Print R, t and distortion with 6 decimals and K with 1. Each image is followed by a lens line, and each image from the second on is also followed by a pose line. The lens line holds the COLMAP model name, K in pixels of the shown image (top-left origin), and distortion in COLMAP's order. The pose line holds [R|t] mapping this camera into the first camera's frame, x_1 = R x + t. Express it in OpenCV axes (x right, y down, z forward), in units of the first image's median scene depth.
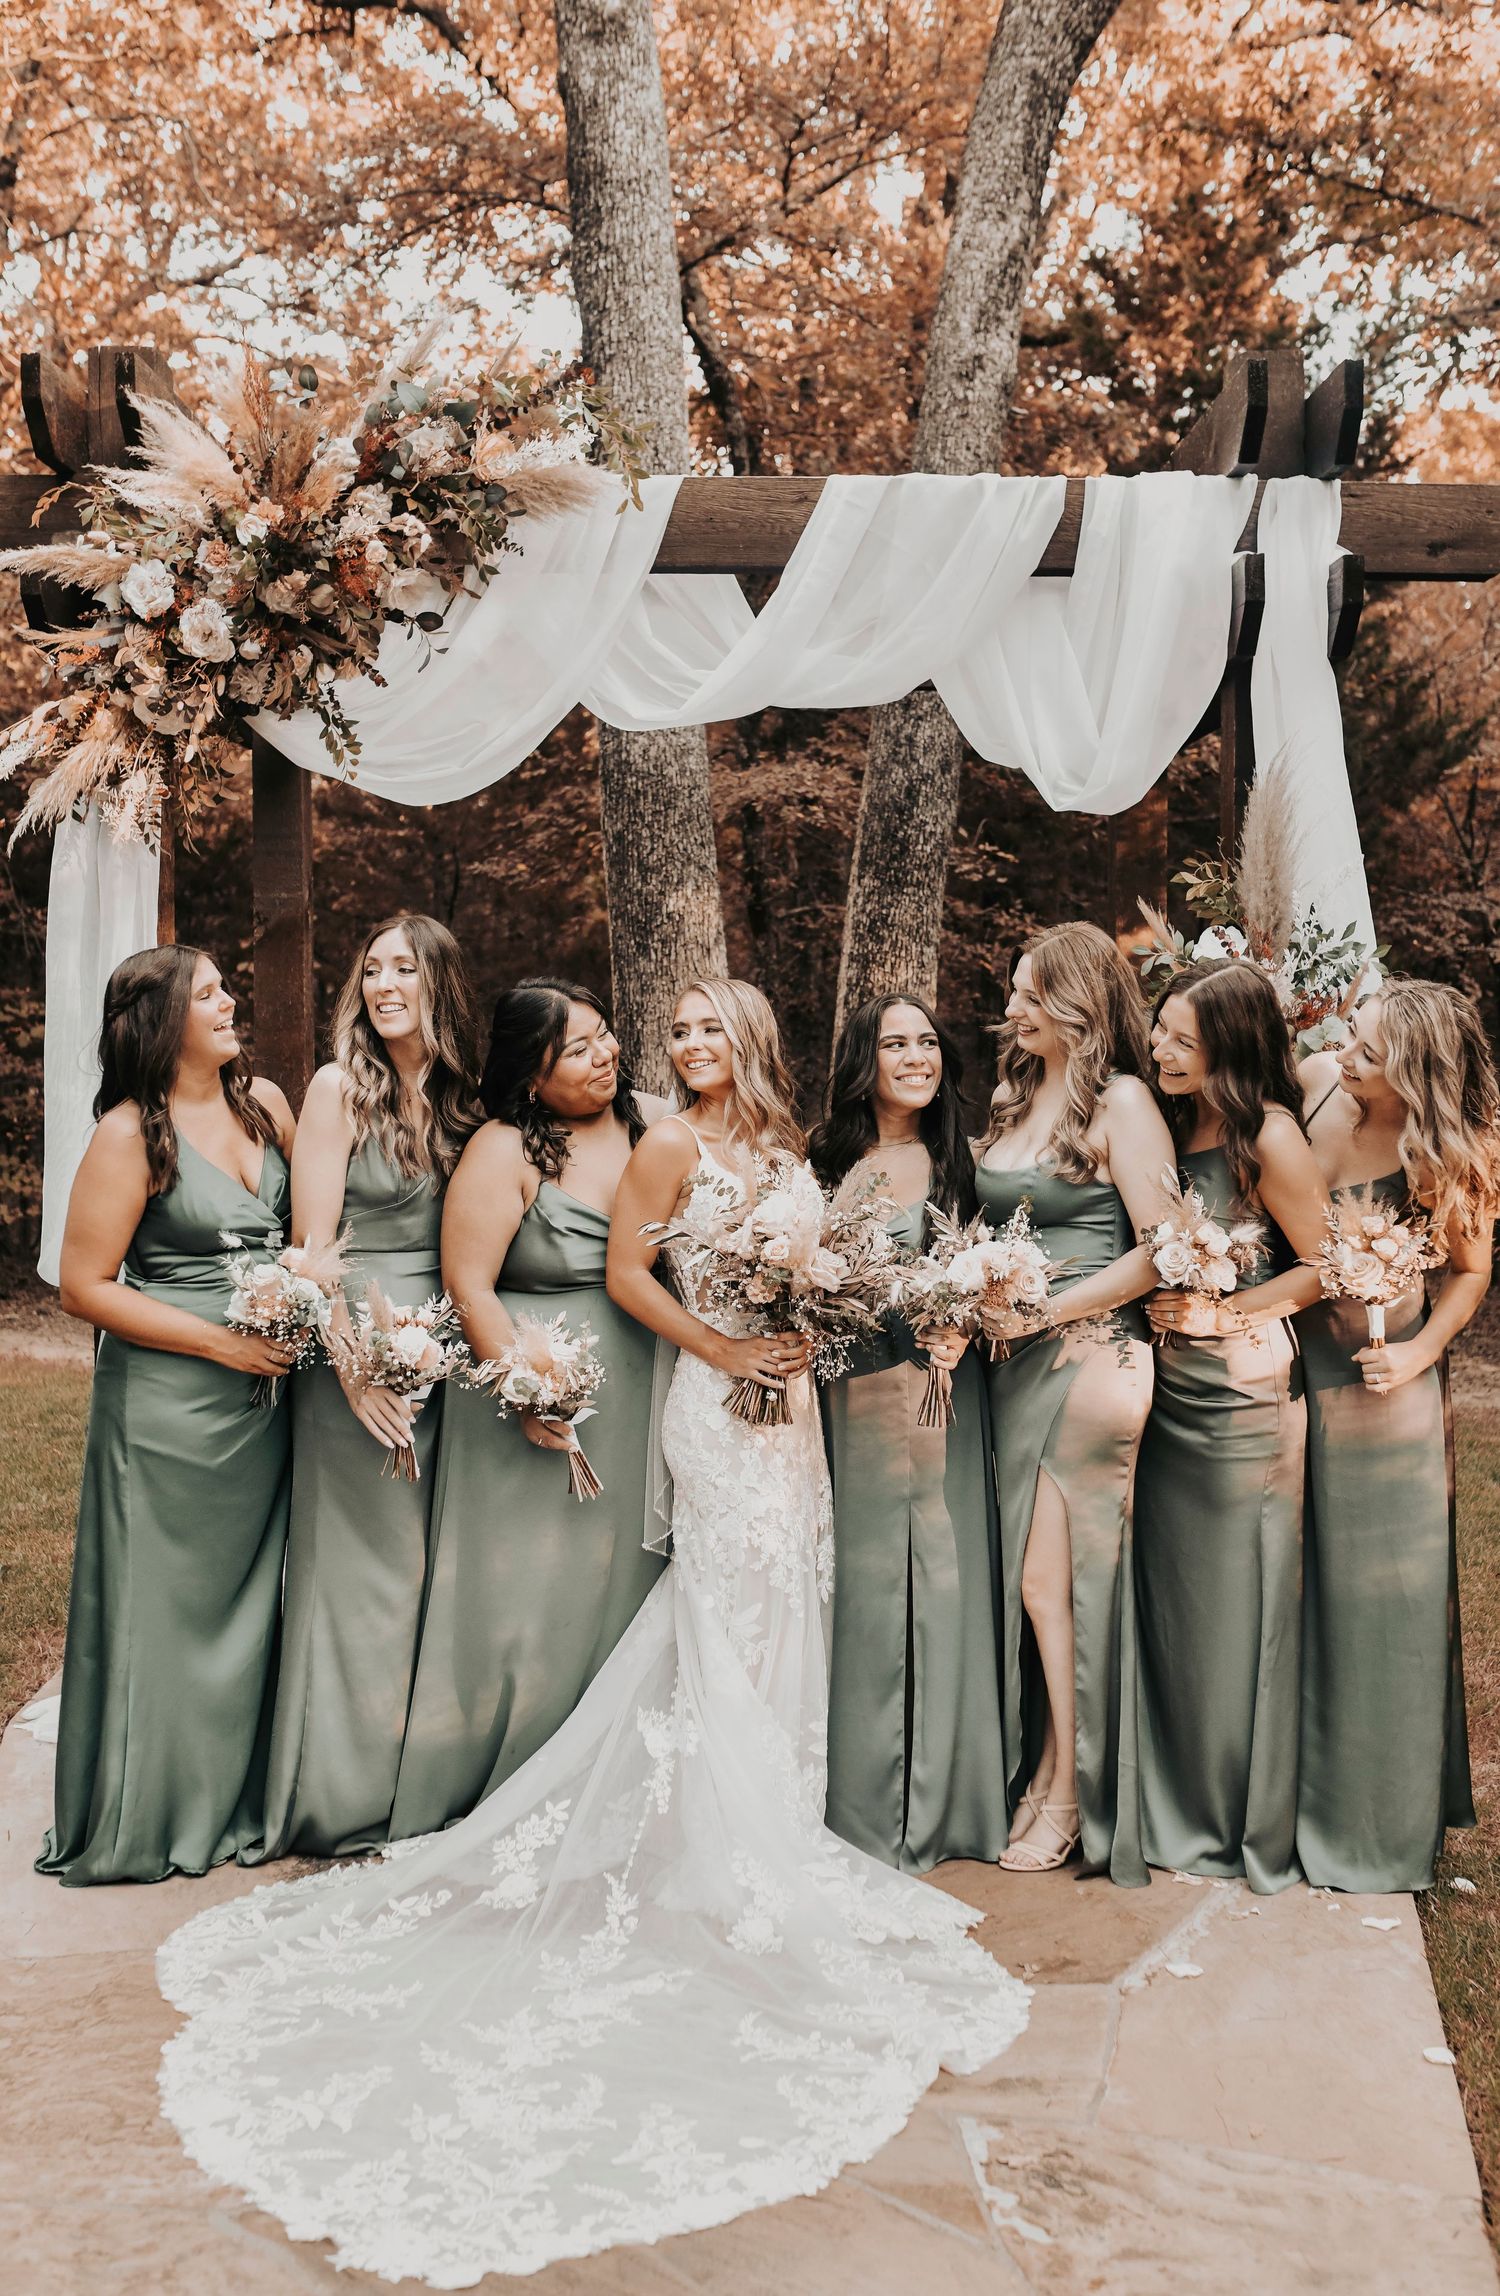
lens RADIAL K [[2300.8, 0, 746.7], [0, 2300.8, 1144.2], [0, 0, 1]] dist [-0.023791, 0.000000]
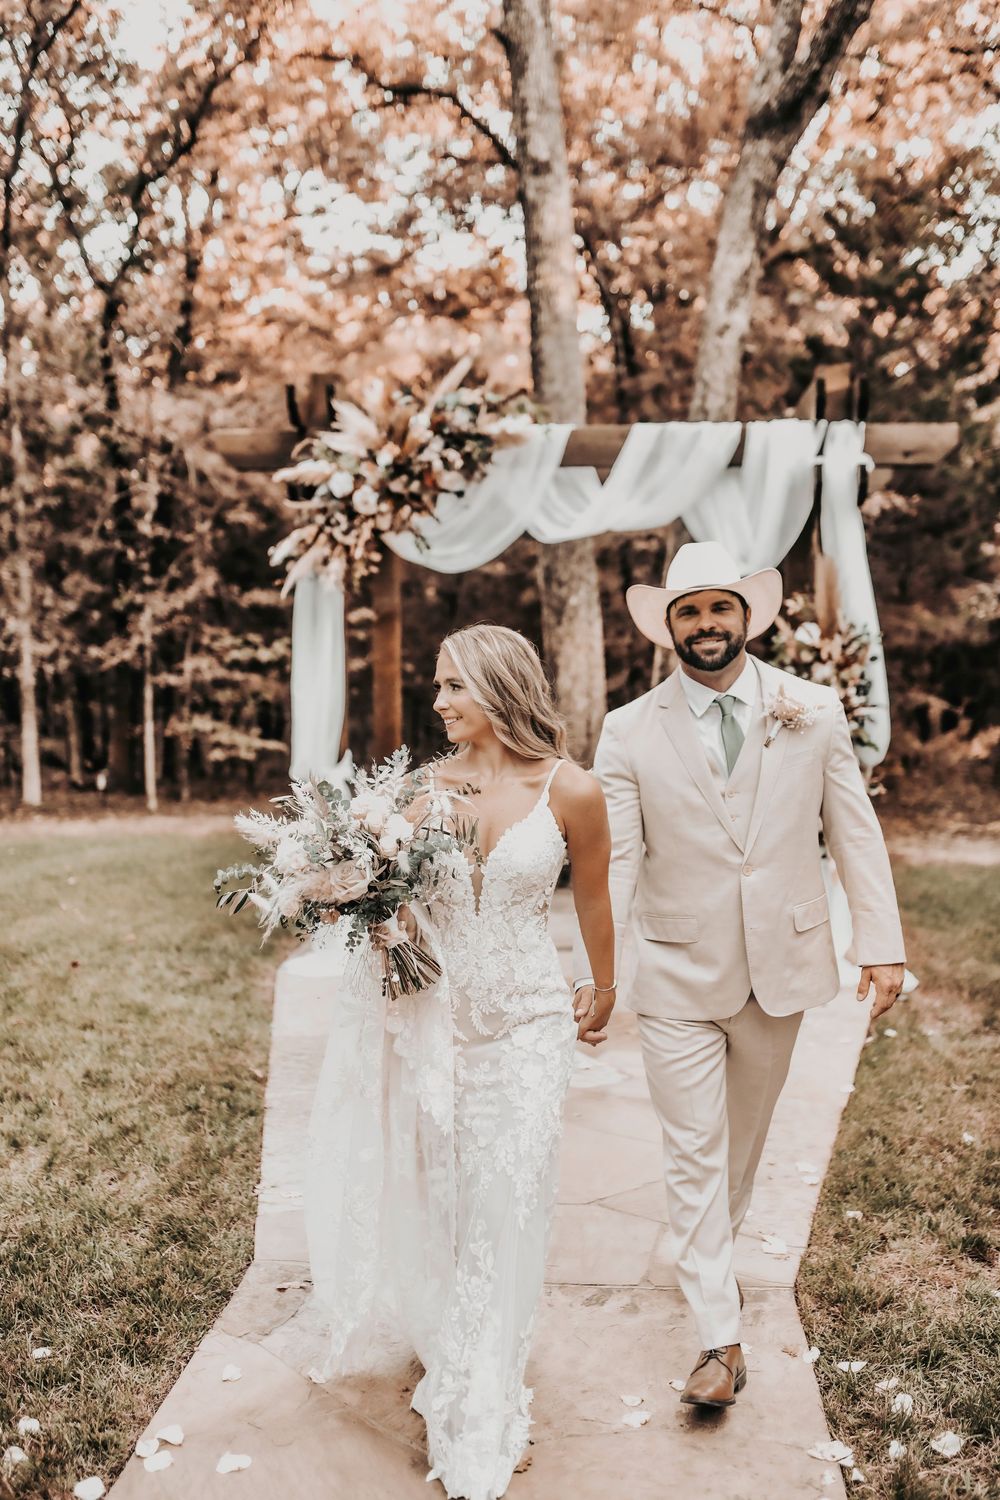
lens RADIAL K [[1525.6, 0, 508.6], [0, 1525.6, 746.9], [0, 0, 1]] dist [-0.031438, 0.000000]
pose [[0.995816, 0.002605, -0.091346, 0.051892], [-0.000629, 0.999765, 0.021656, -0.006515], [0.091381, -0.021508, 0.995584, -0.531551]]
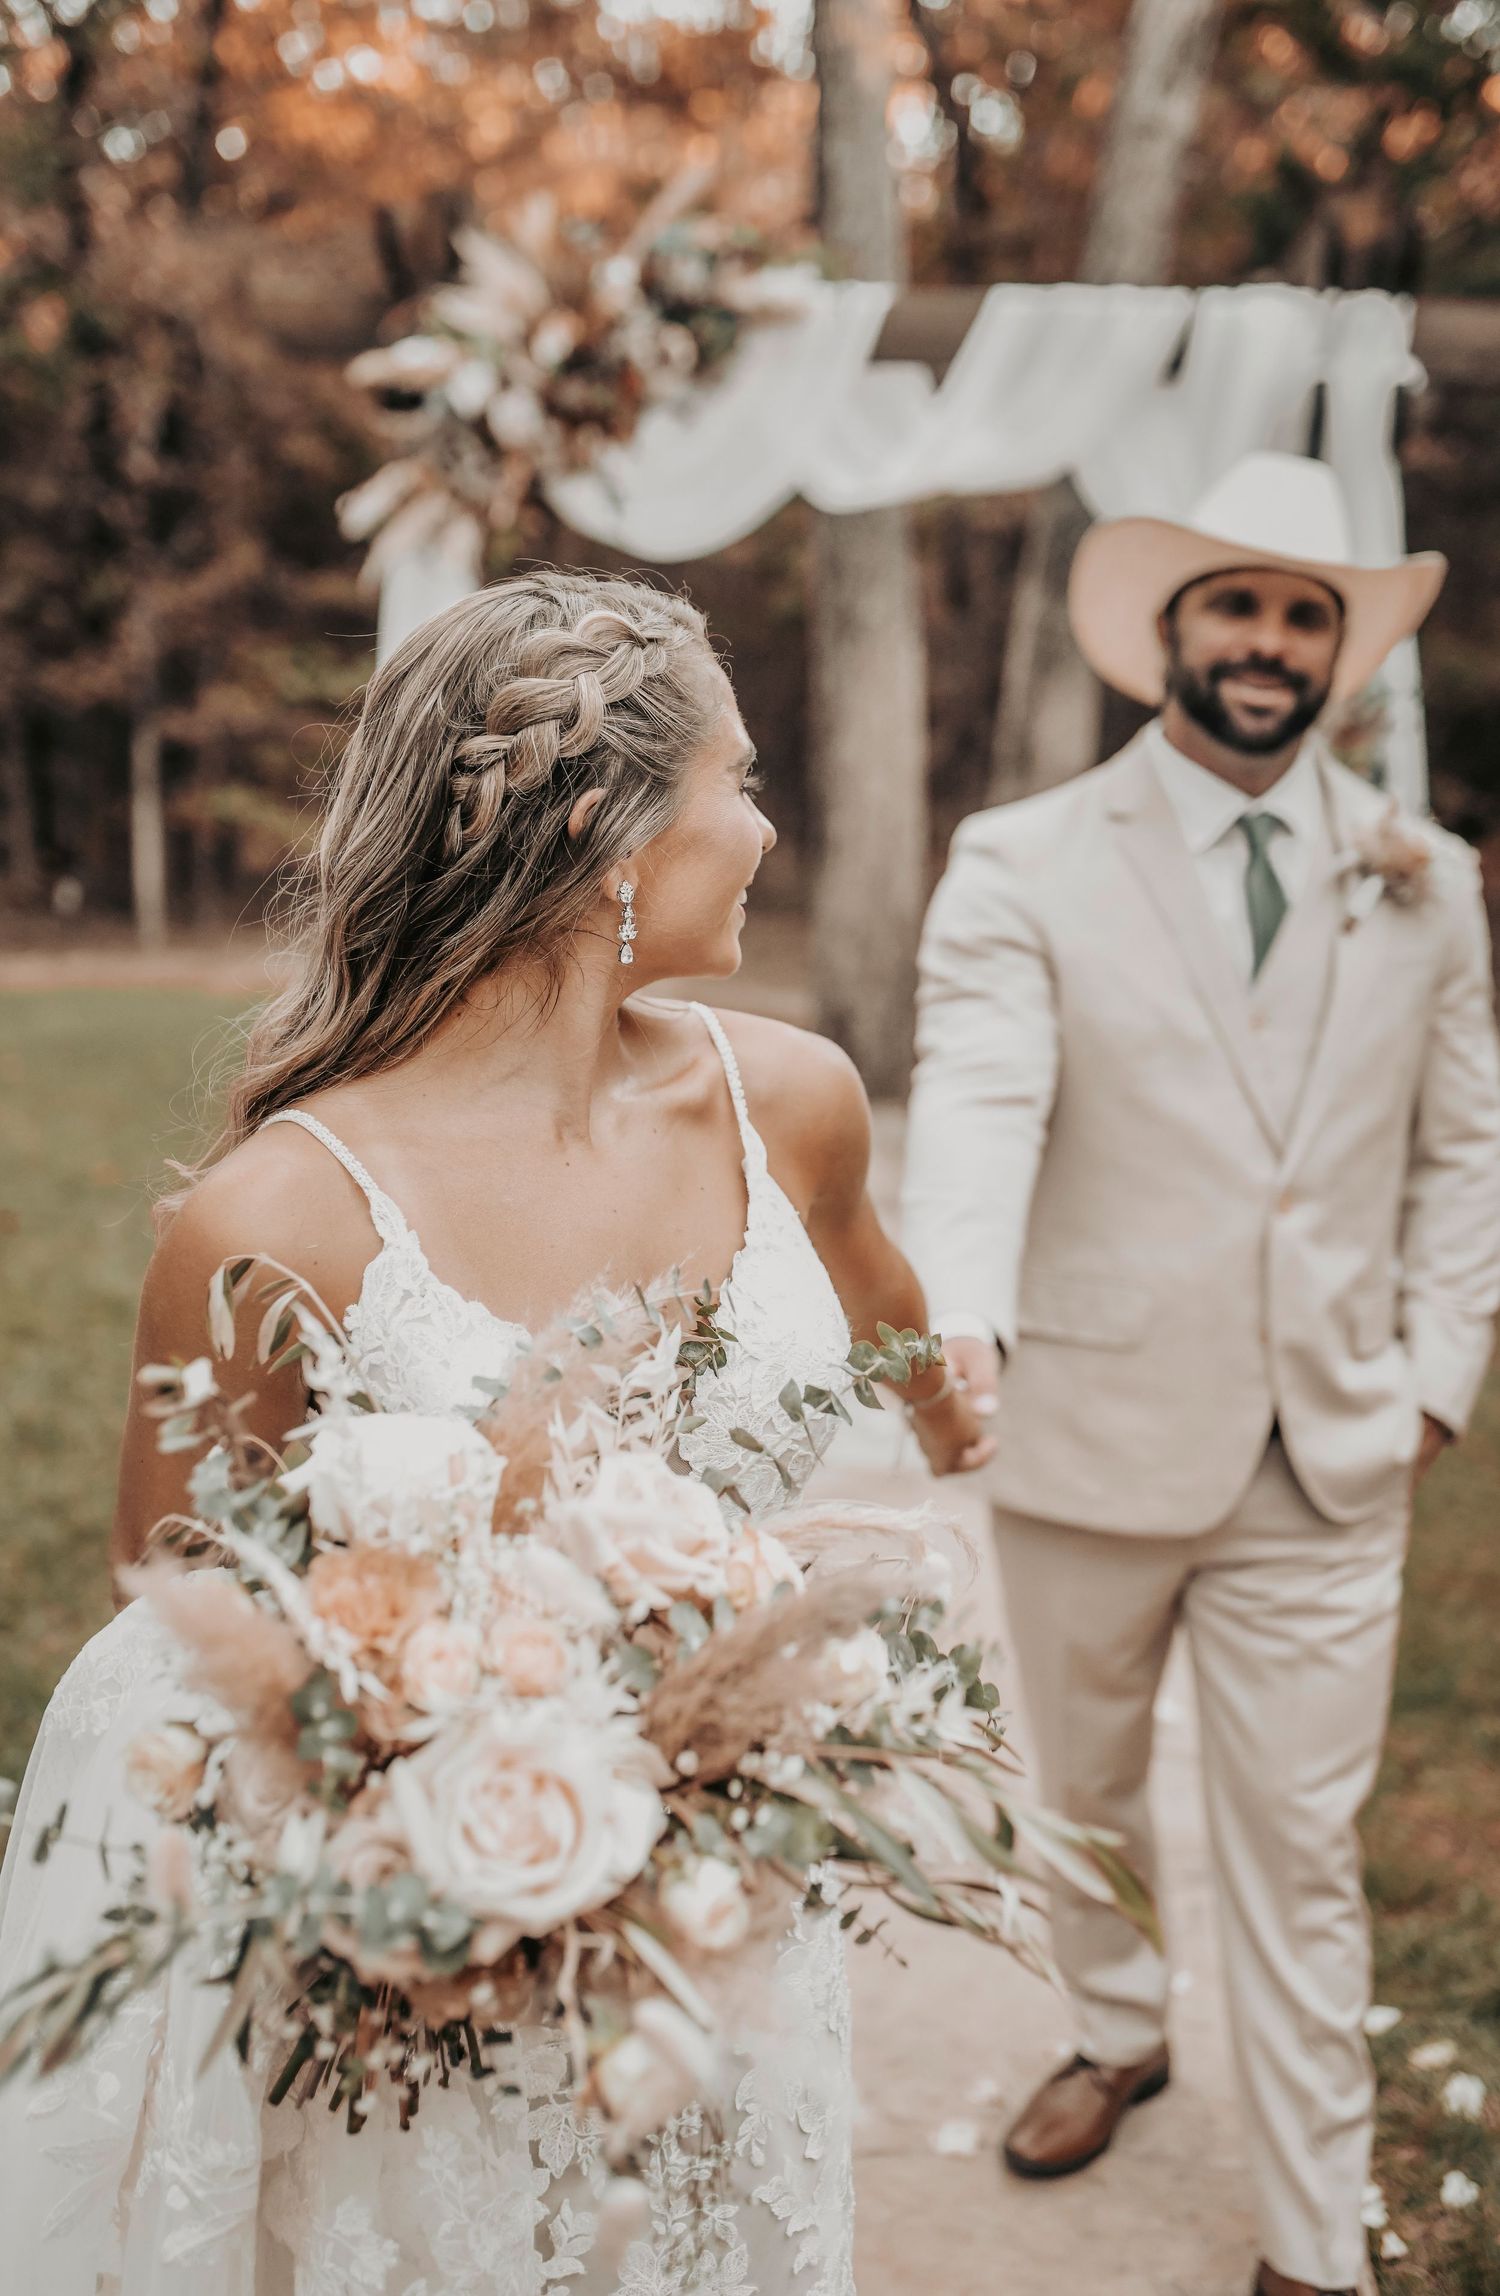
lens RADIAL K [[2433.6, 0, 748.4], [0, 2433.6, 1150.5], [0, 0, 1]] dist [-0.019875, 0.000000]
pose [[0.995896, 0.038184, -0.082058, 0.026836], [-0.025881, 0.988935, 0.146073, -0.016063], [0.086727, -0.143350, 0.985865, -0.413769]]
